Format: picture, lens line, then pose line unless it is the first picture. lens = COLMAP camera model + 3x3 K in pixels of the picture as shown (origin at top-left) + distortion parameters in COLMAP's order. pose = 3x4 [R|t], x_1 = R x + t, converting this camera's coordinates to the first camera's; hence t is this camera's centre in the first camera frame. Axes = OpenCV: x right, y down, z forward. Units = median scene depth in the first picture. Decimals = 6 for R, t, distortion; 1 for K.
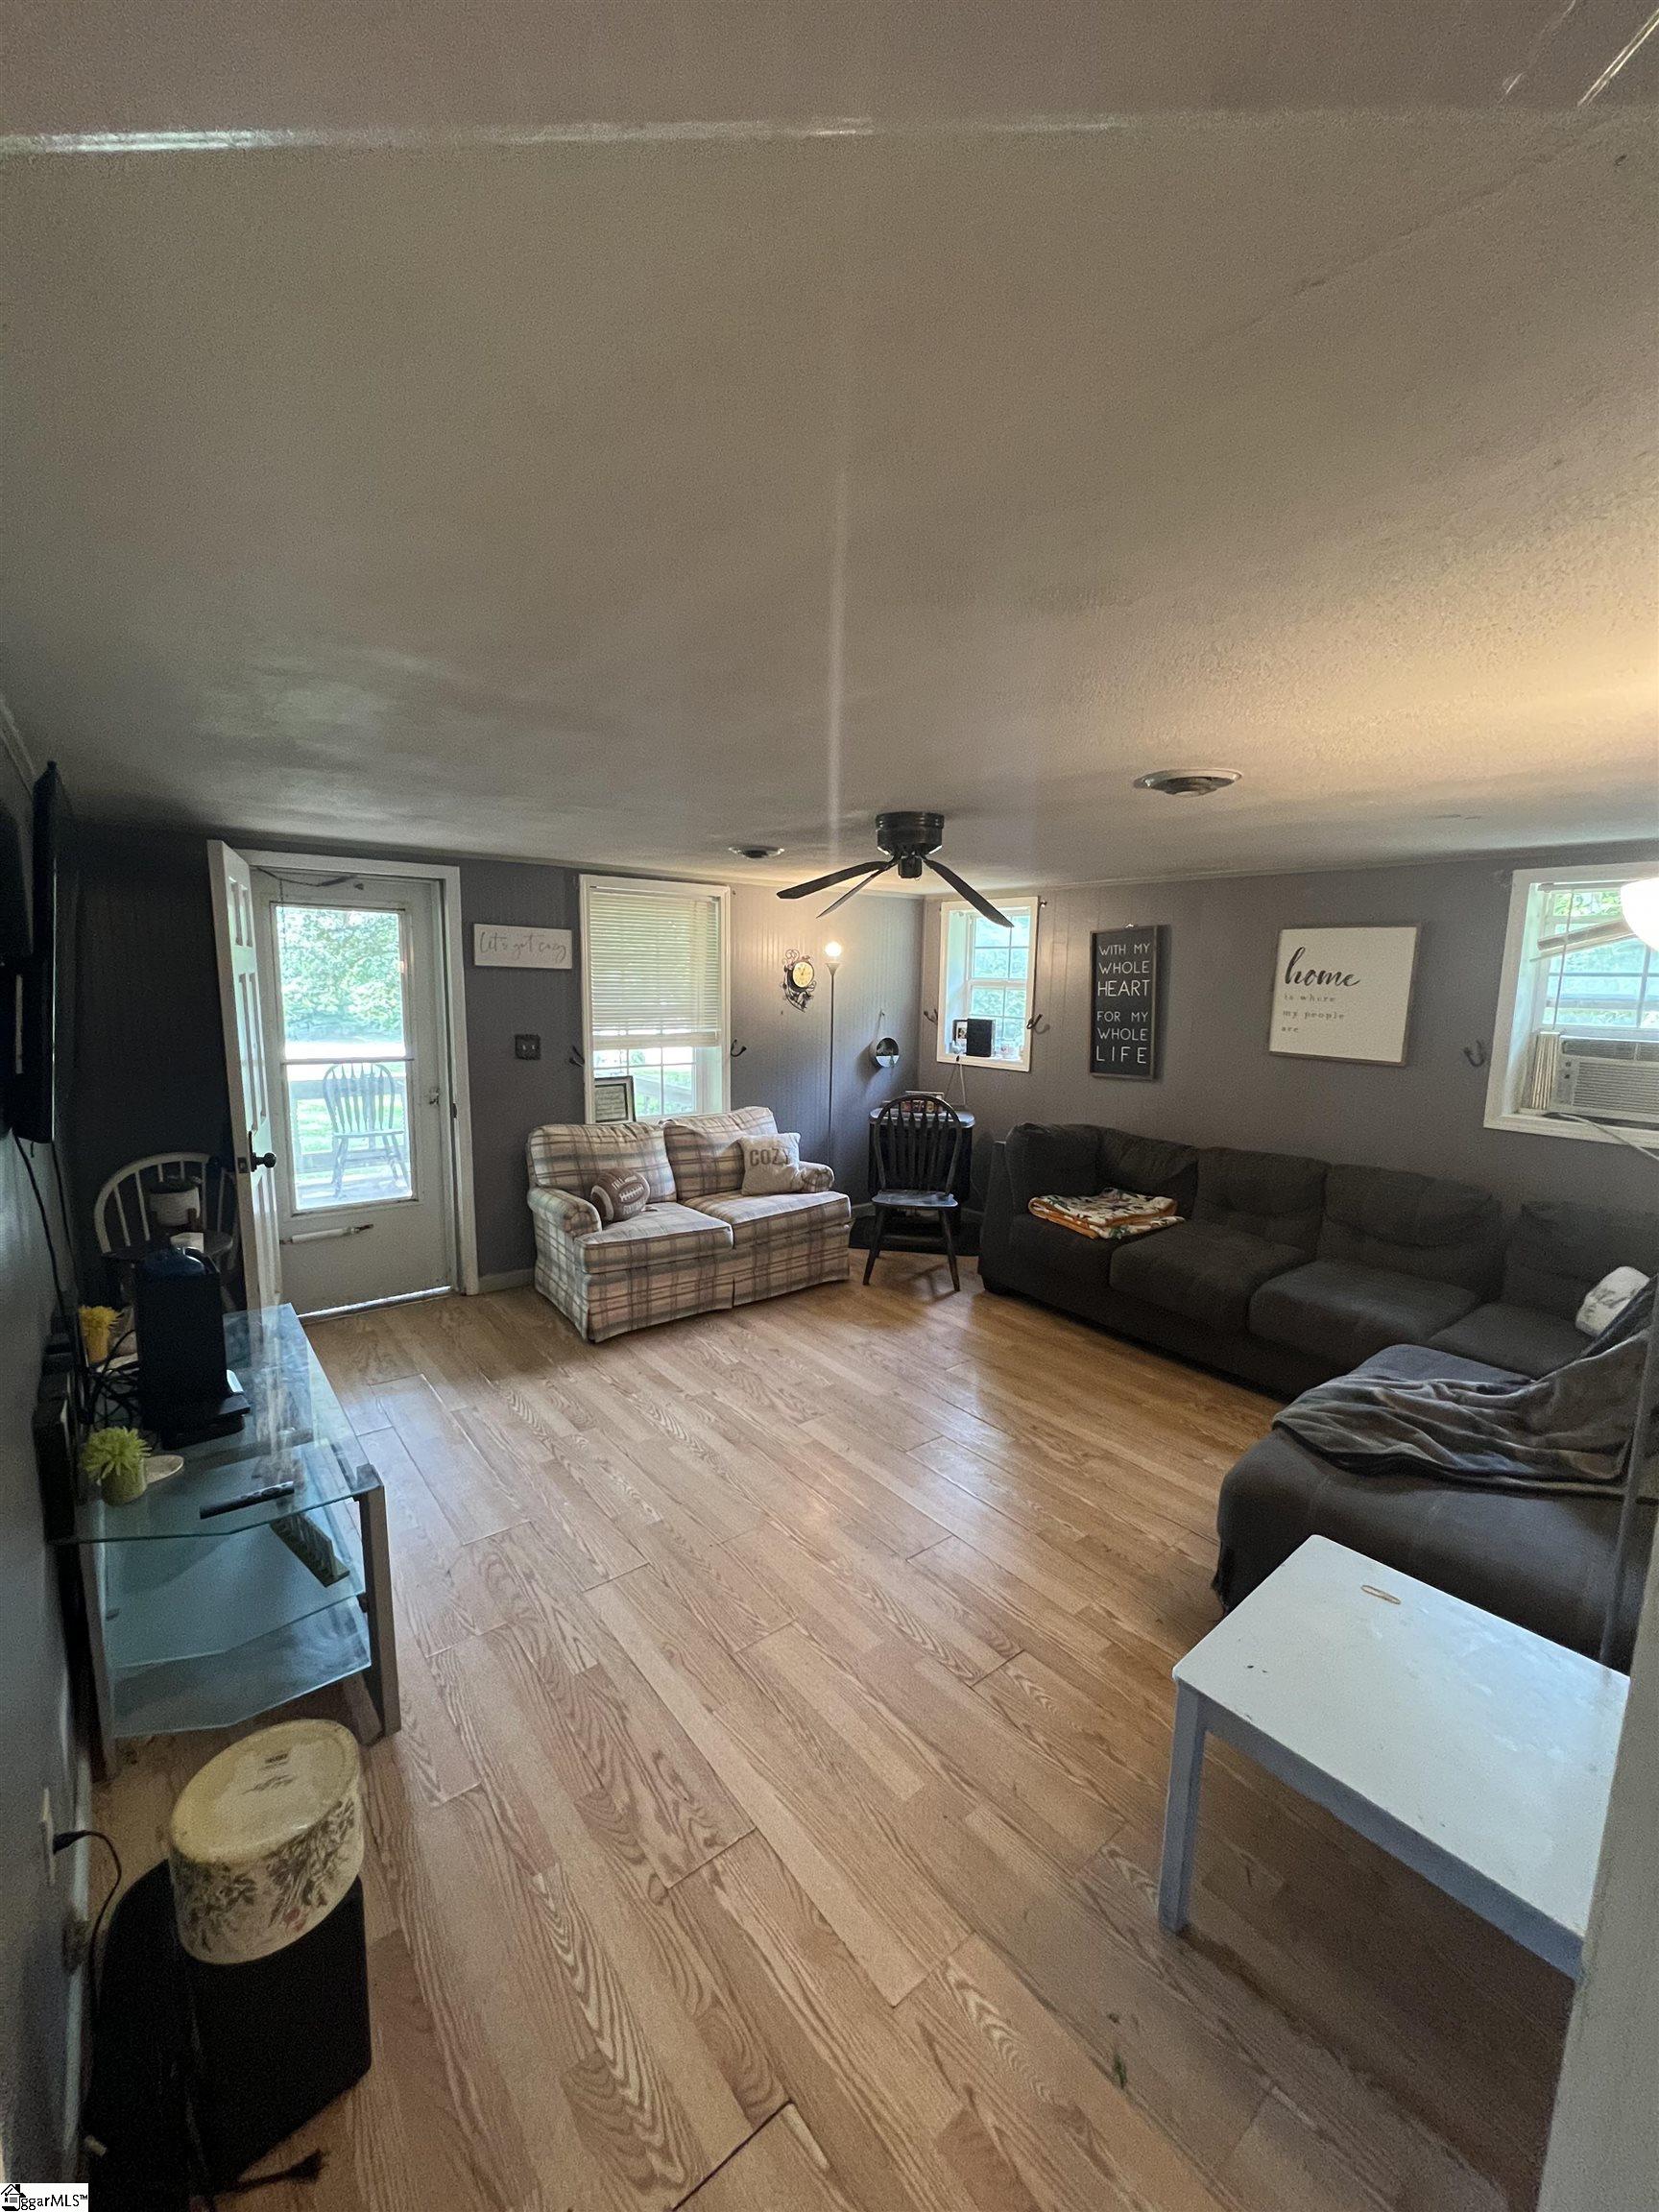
lens RADIAL K [[884.4, 0, 835.3], [0, 884.4, 1106.3], [0, 0, 1]] dist [-0.001743, 0.000283]
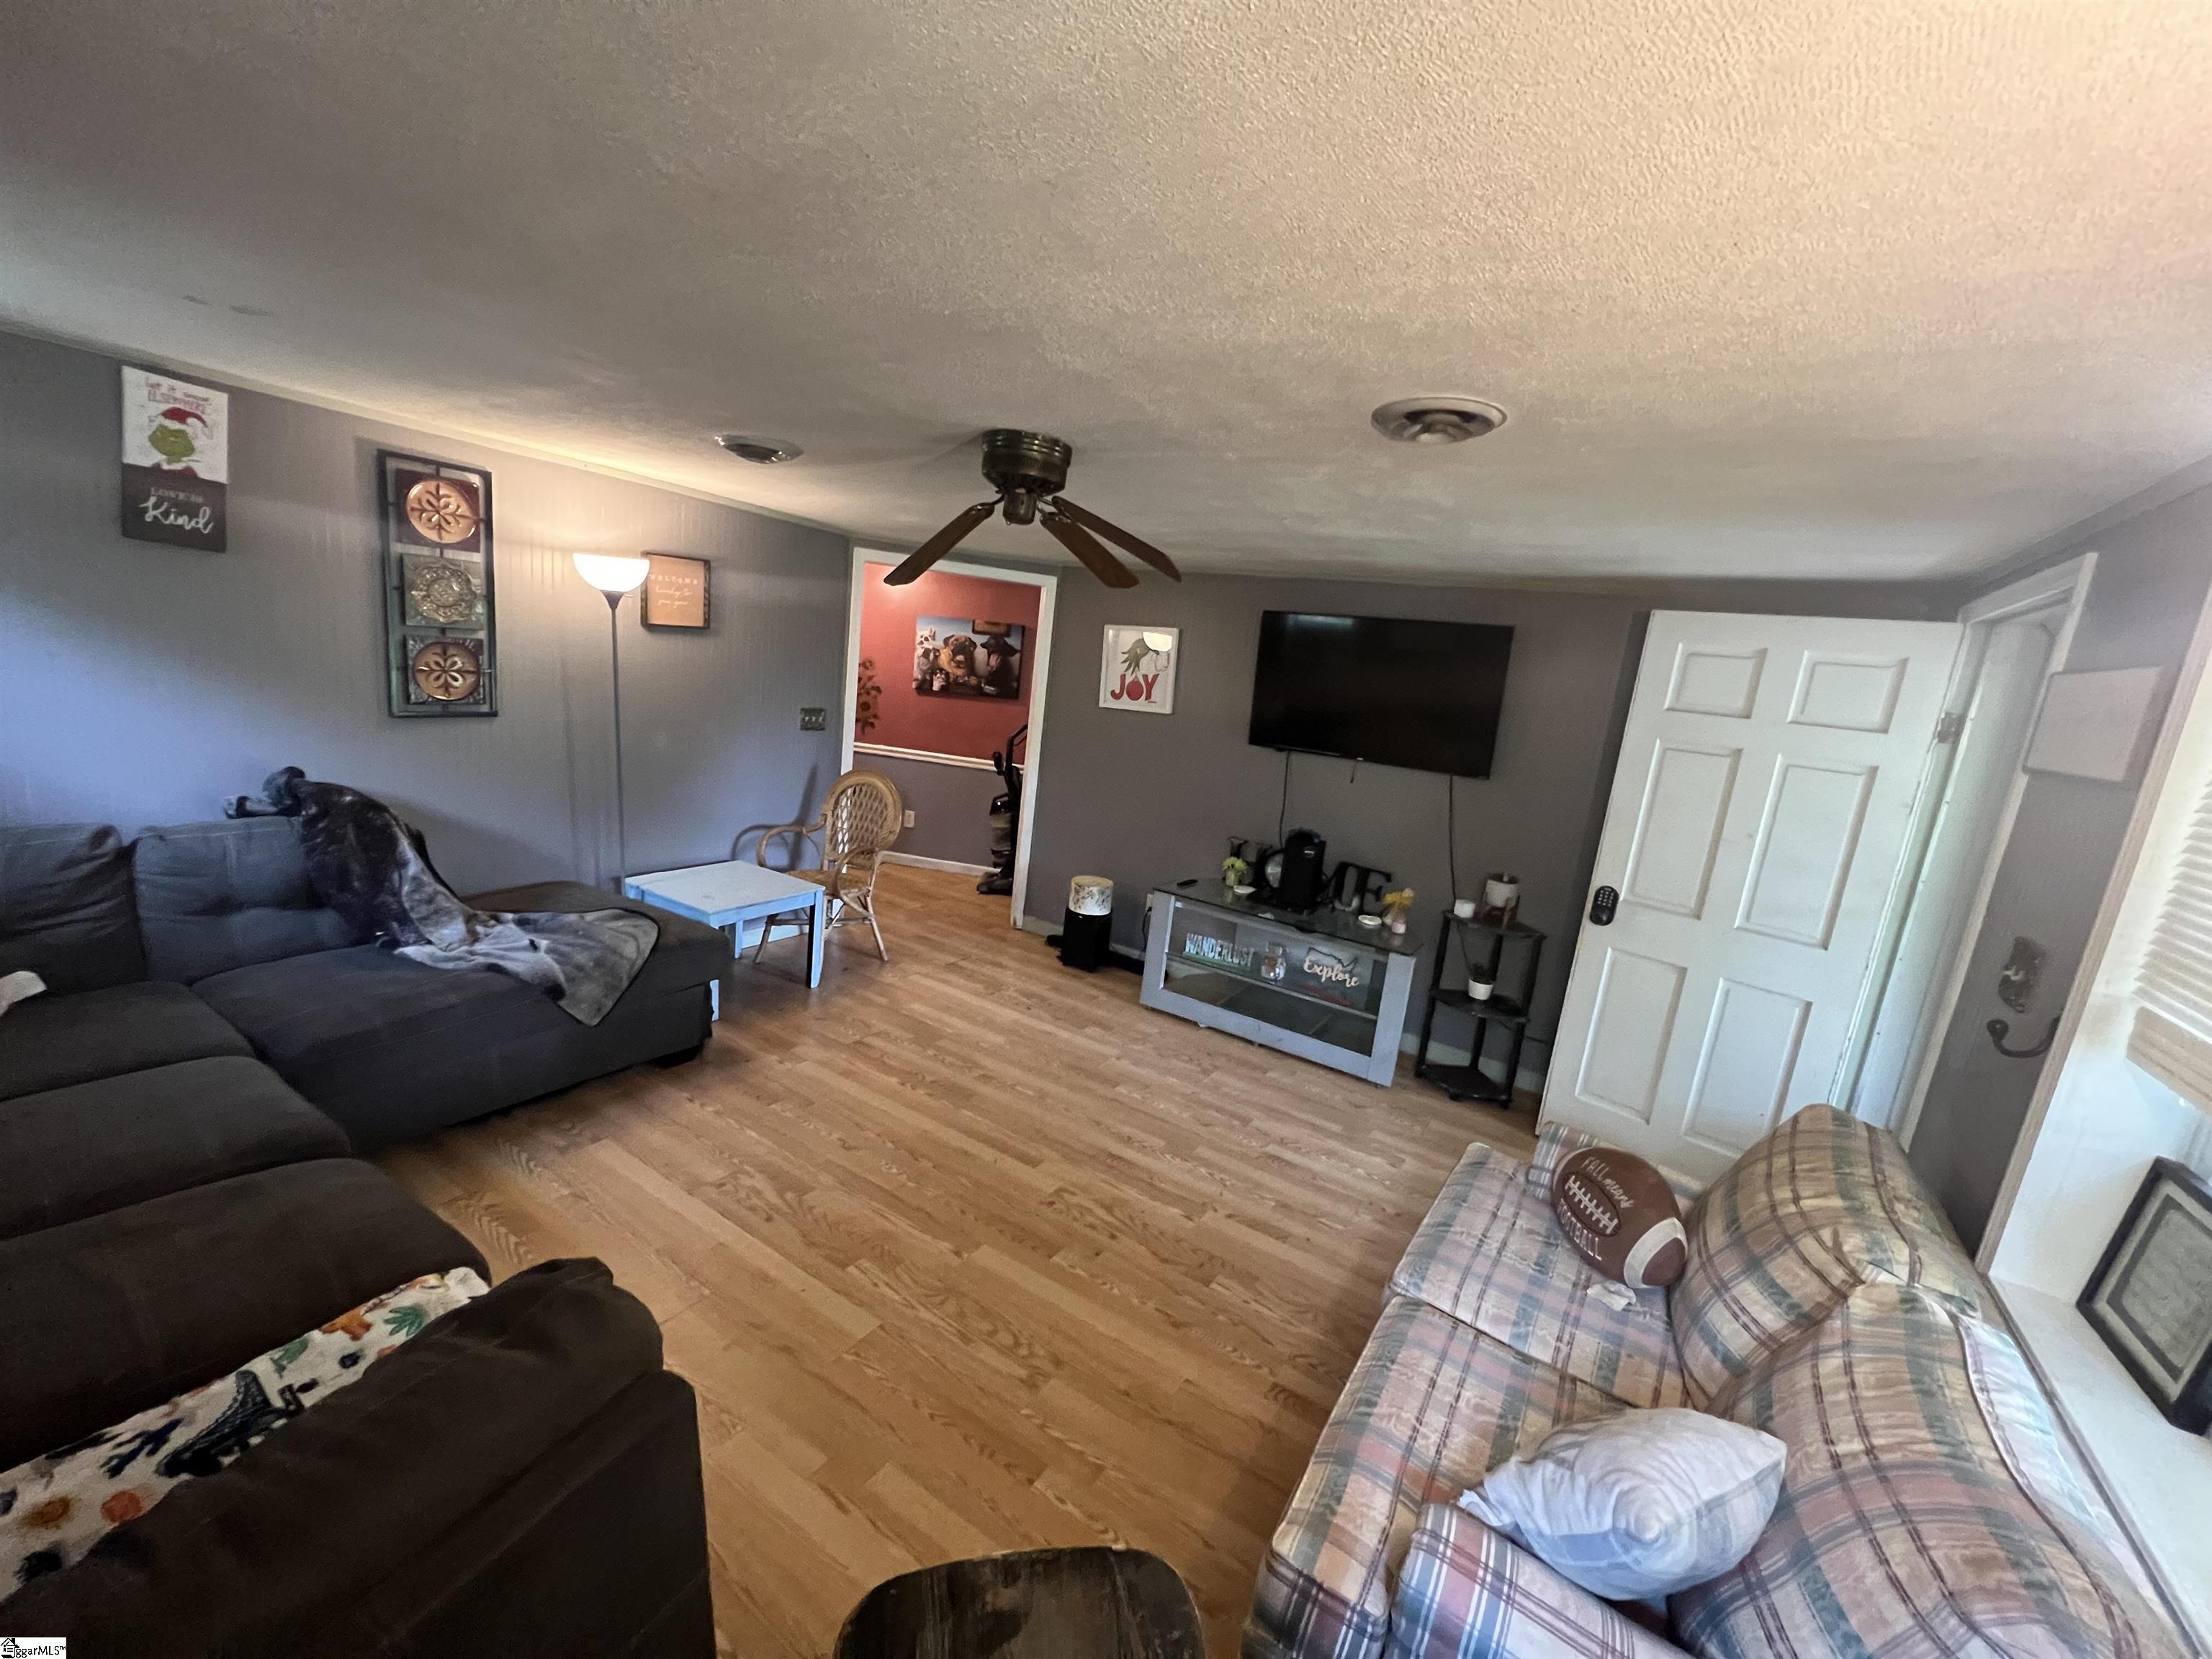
lens RADIAL K [[884.4, 0, 1102.5], [0, 884.4, 832.1], [0, 0, 1]] dist [-0.001743, 0.000283]
pose [[-0.937602, -0.062863, -0.341980, 0.189413], [-0.178736, 0.930767, 0.318944, -0.193639], [0.298254, 0.360167, -0.883925, 1.303520]]
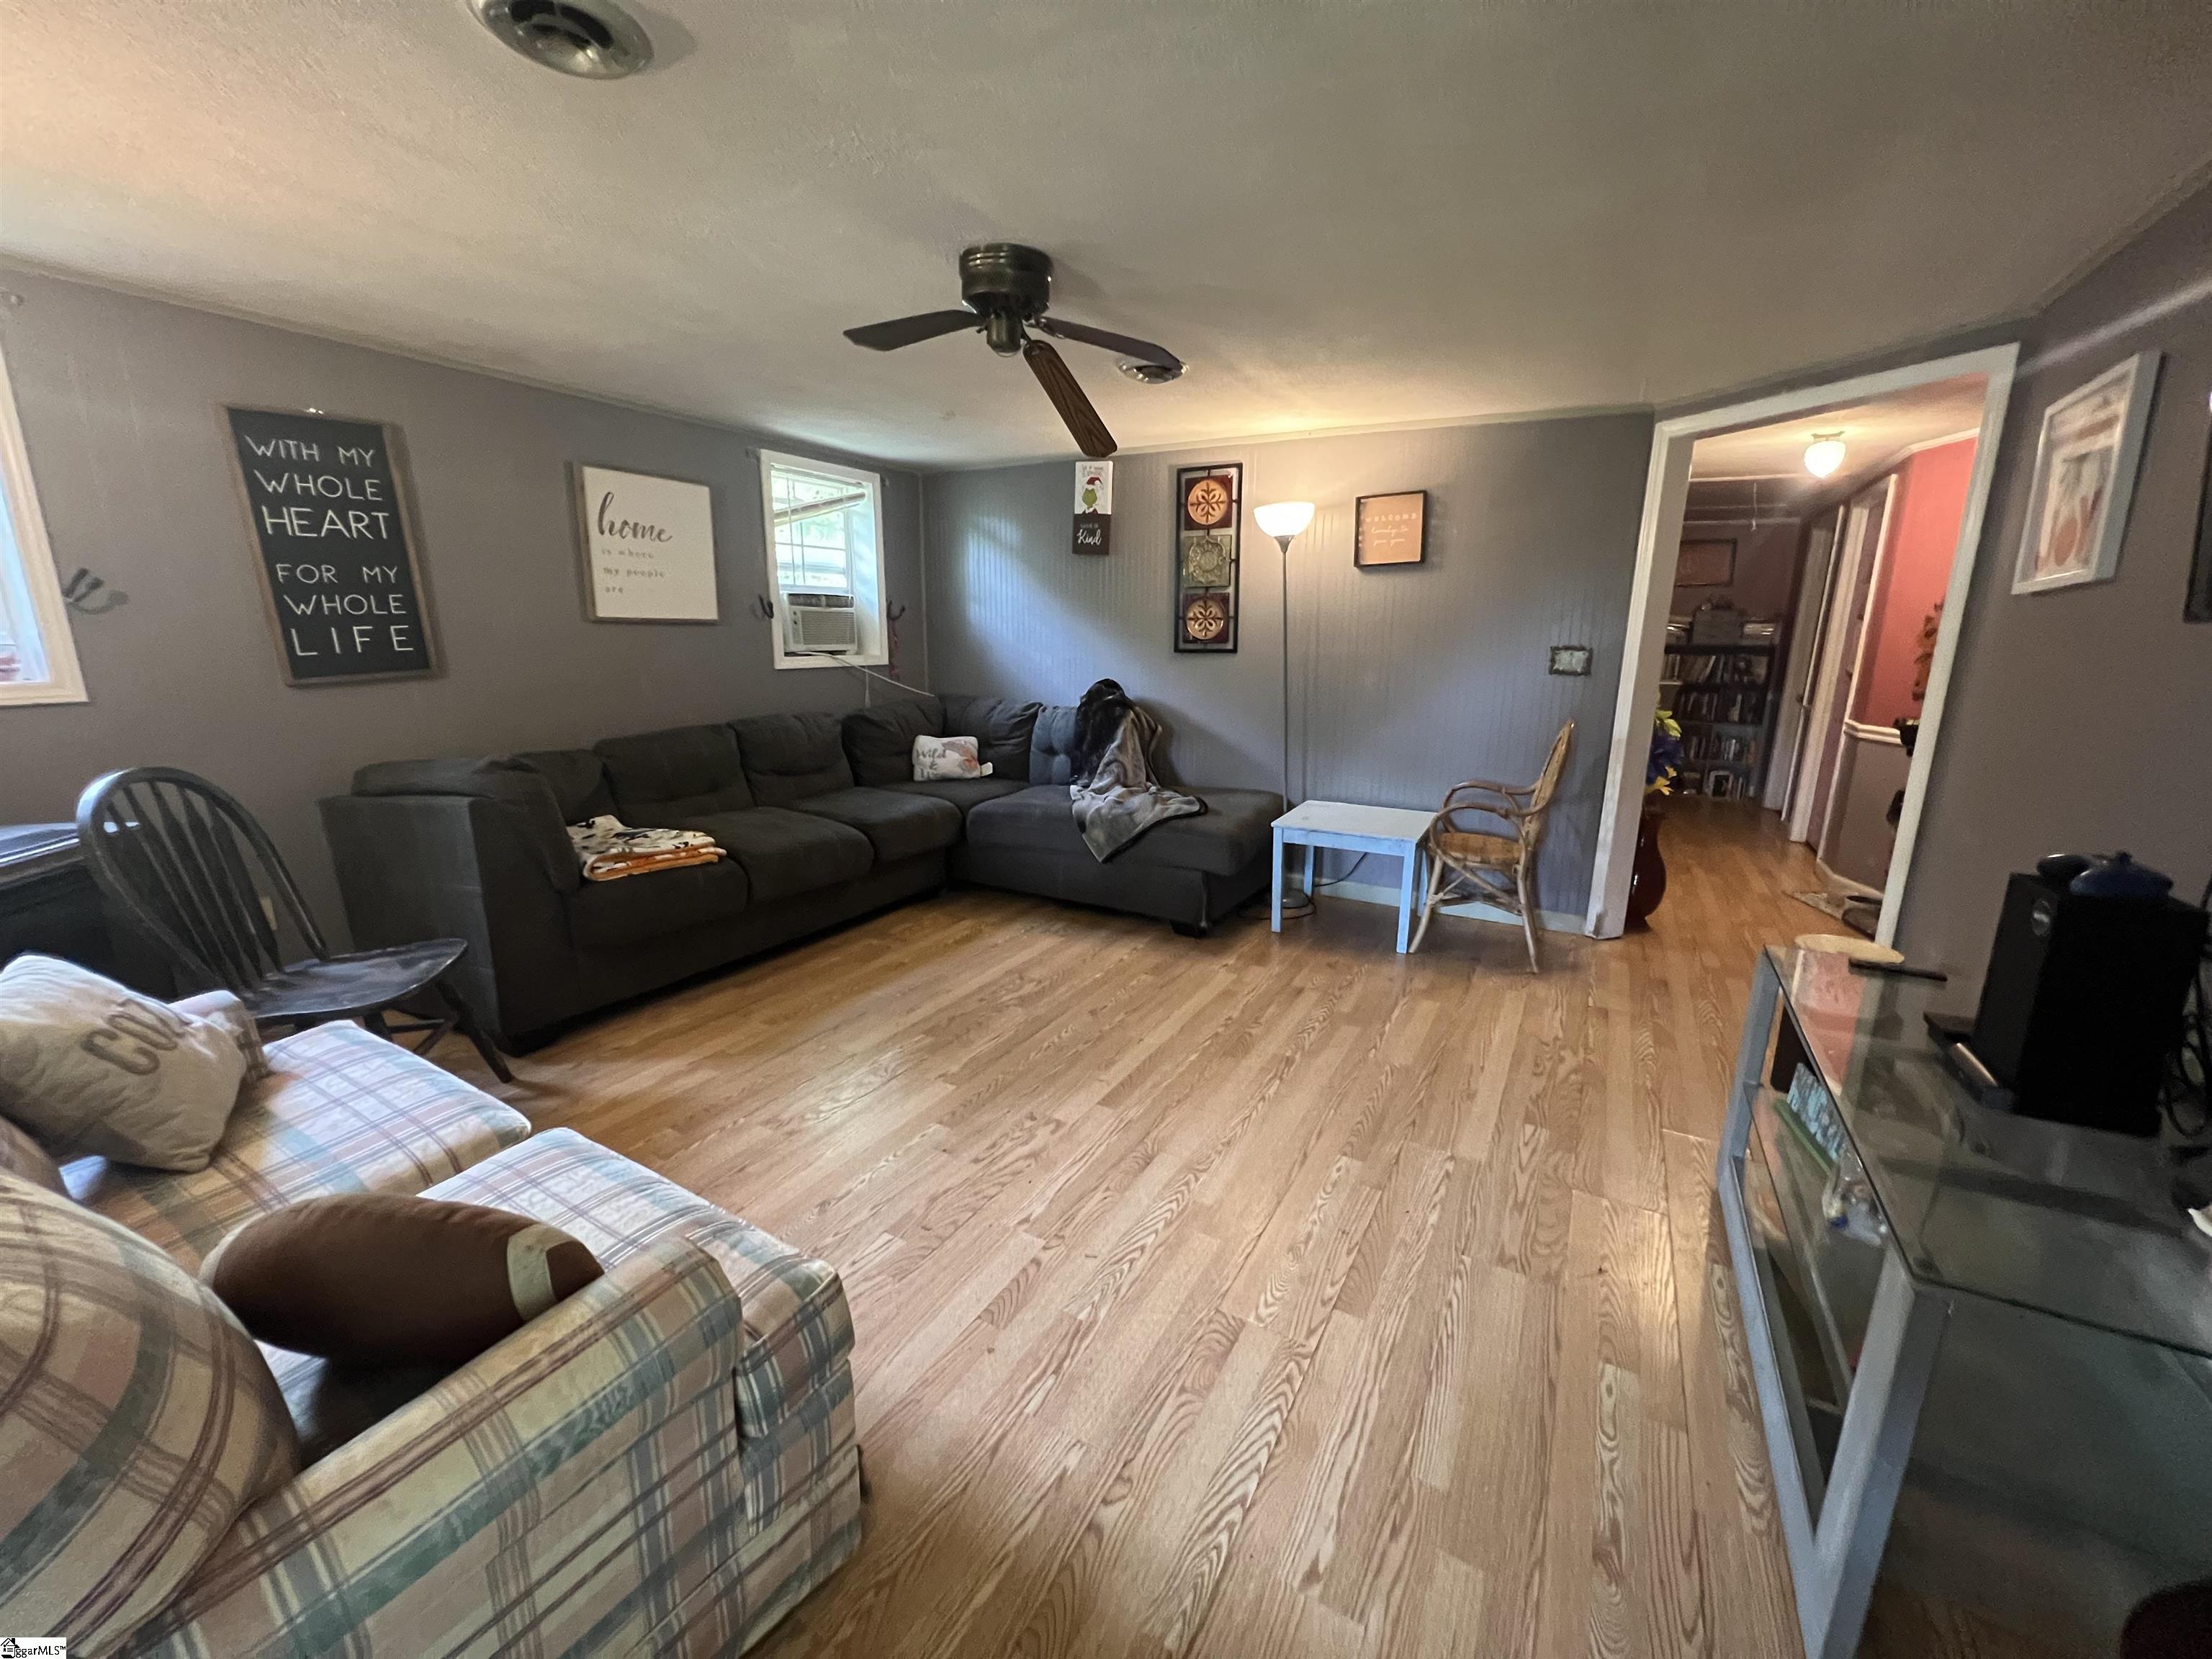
lens RADIAL K [[884.4, 0, 1103.4], [0, 884.4, 830.5], [0, 0, 1]] dist [-0.001743, 0.000283]
pose [[-0.367954, -0.230175, 0.900905, -0.511734], [0.122267, 0.948488, 0.292269, -0.059278], [-0.921770, 0.217693, -0.320857, 0.909597]]
